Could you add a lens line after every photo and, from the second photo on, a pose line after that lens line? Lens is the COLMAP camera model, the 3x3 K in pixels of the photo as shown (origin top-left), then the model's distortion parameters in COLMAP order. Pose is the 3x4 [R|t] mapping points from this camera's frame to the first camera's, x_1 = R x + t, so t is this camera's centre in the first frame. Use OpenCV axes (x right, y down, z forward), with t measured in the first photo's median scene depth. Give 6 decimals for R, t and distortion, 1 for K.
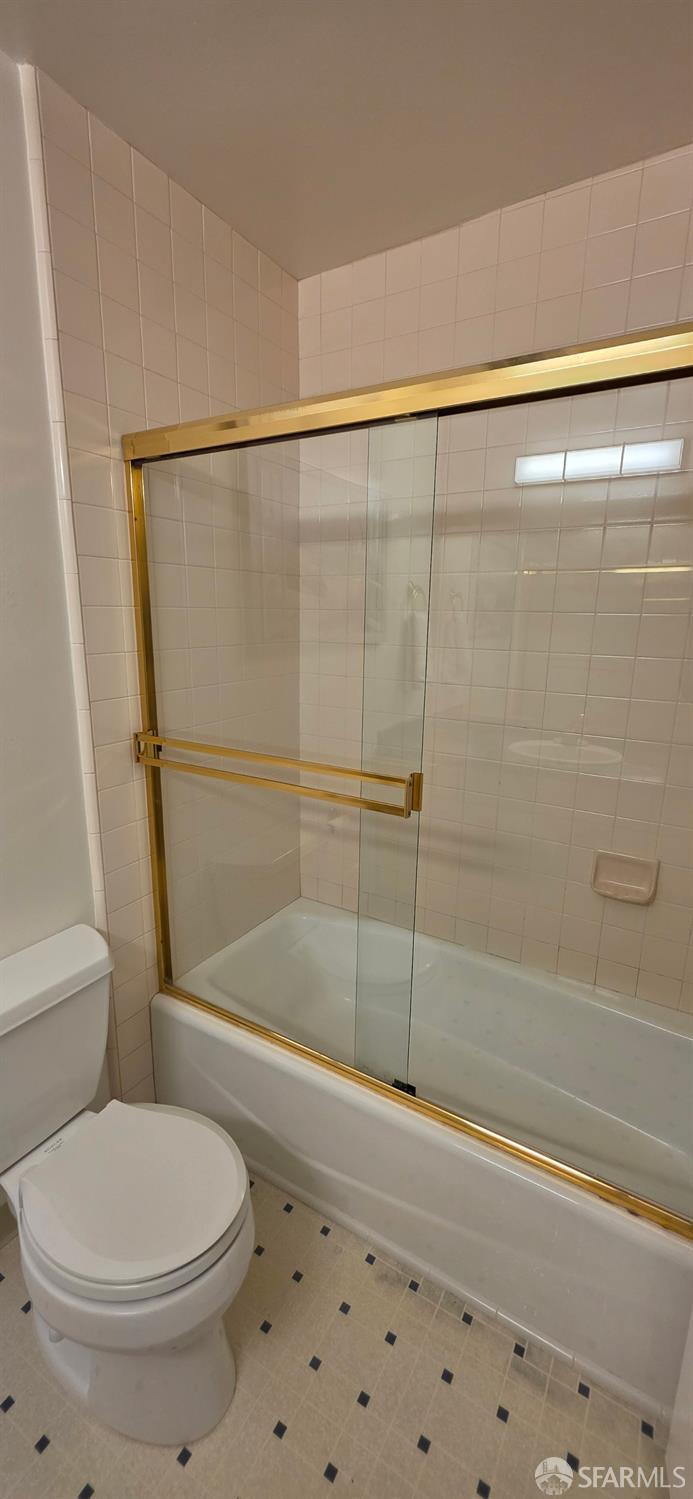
lens RADIAL K [[593.9, 0, 349.7], [0, 593.9, 750.3], [0, 0, 1]] dist [-0.003813, -0.000119]
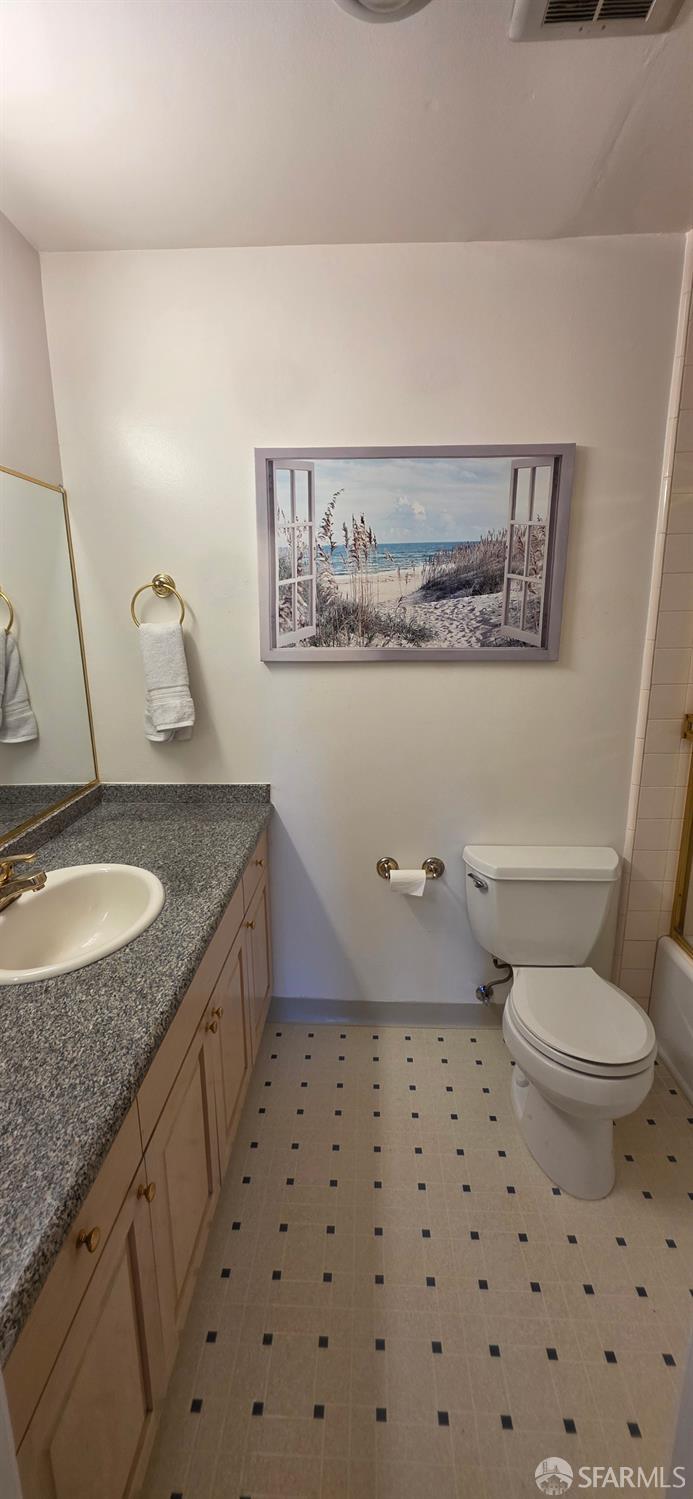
lens RADIAL K [[593.9, 0, 345.9], [0, 593.9, 748.9], [0, 0, 1]] dist [-0.003813, -0.000119]
pose [[0.474188, 0.177785, -0.862287, 0.397549], [-0.181663, 0.978082, 0.101760, 0.047286], [0.861478, 0.108392, 0.496091, -0.218692]]
